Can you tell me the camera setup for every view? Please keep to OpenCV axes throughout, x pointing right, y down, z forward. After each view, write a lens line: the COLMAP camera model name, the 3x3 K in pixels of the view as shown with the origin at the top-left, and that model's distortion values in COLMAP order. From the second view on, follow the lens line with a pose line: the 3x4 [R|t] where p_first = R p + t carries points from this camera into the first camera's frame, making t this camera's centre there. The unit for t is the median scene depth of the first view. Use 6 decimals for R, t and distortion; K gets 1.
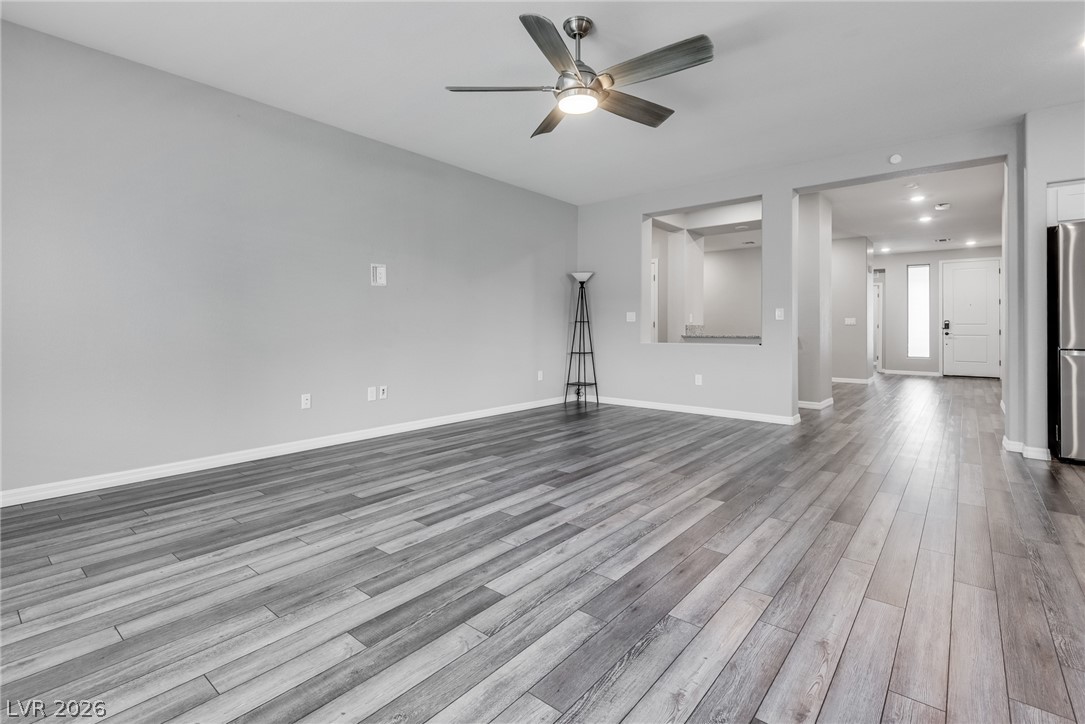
lens RADIAL K [[512.9, 0, 537.5], [0, 512.9, 331.0], [0, 0, 1]] dist [0.005116, 0.000386]
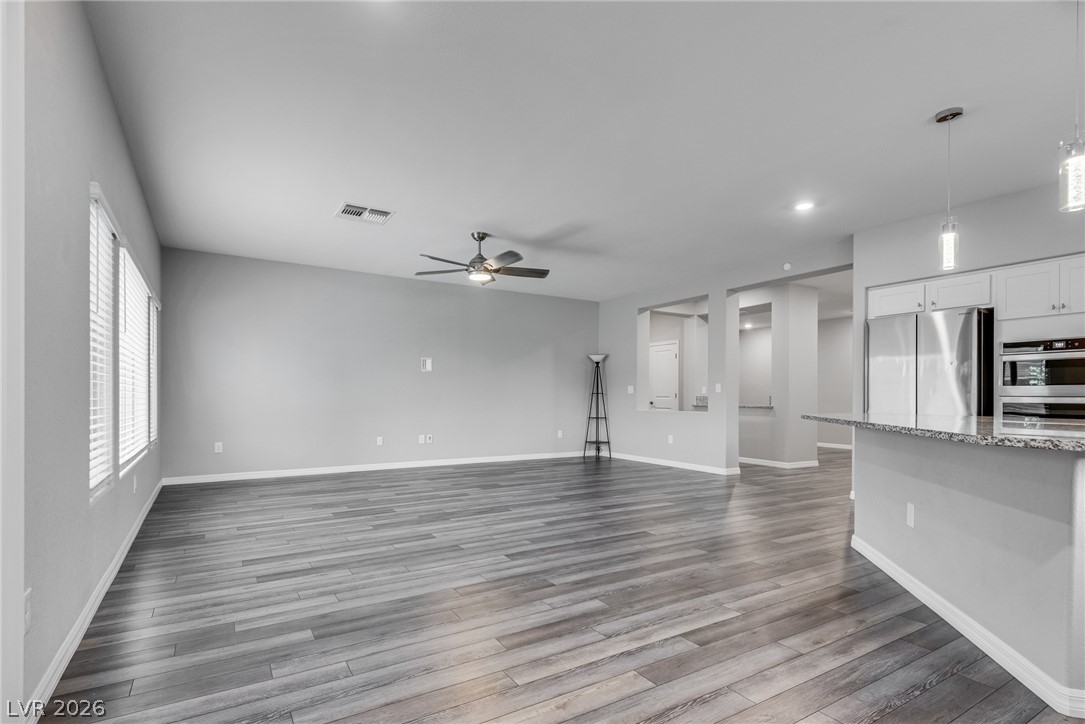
lens RADIAL K [[552.8, 0, 548.1], [0, 552.8, 397.1], [0, 0, 1]] dist [0.000311, 0.000108]
pose [[0.948758, 0.001622, -0.316000, 0.413793], [-0.003980, 0.999969, -0.006818, 0.000762], [0.315979, 0.007727, 0.948735, -0.354629]]
